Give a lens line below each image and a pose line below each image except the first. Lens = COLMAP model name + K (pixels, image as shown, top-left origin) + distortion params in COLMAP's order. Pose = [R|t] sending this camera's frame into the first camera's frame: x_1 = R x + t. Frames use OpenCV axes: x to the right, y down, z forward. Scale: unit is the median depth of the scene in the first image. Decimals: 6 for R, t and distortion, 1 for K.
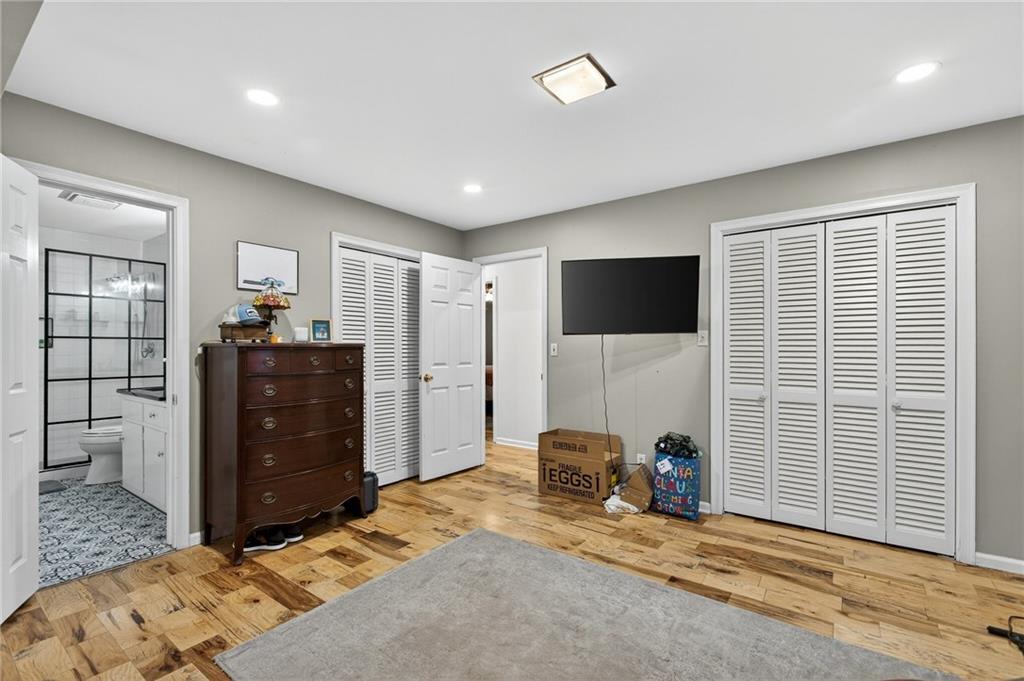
lens RADIAL K [[455.7, 0, 511.6], [0, 455.7, 346.7], [0, 0, 1]] dist [-0.000995, -0.000109]
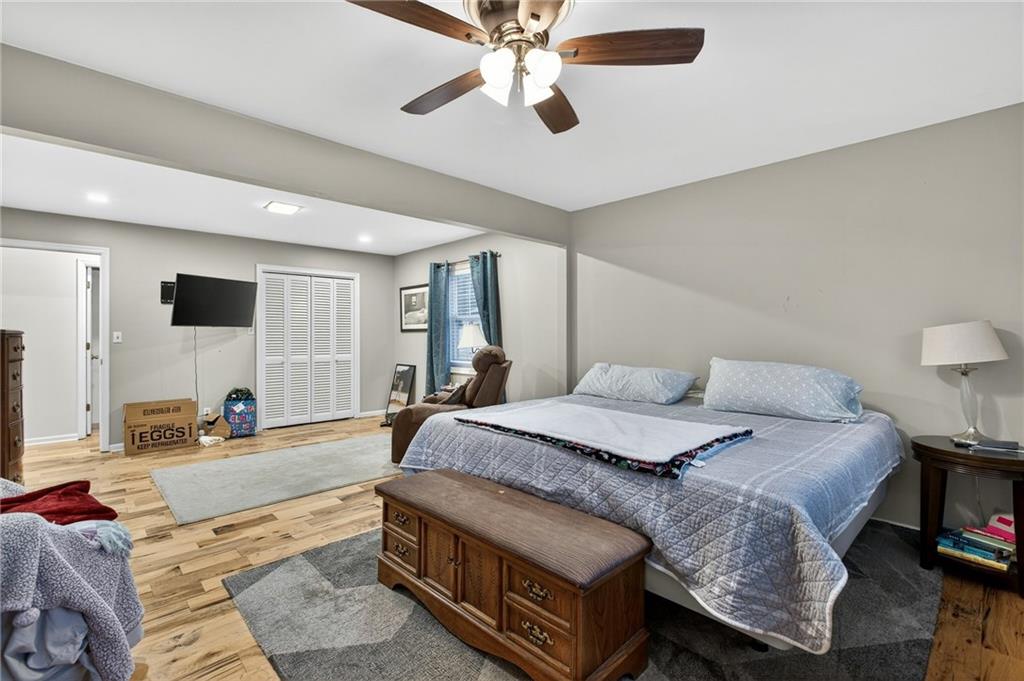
lens RADIAL K [[471.2, 0, 512.0], [0, 471.2, 340.5], [0, 0, 1]] dist [-0.000096, -0.000028]
pose [[0.163515, -0.009037, 0.986500, -1.135737], [-0.001044, 0.999956, 0.009333, 0.002602], [-0.986540, -0.002556, 0.163498, -0.239036]]
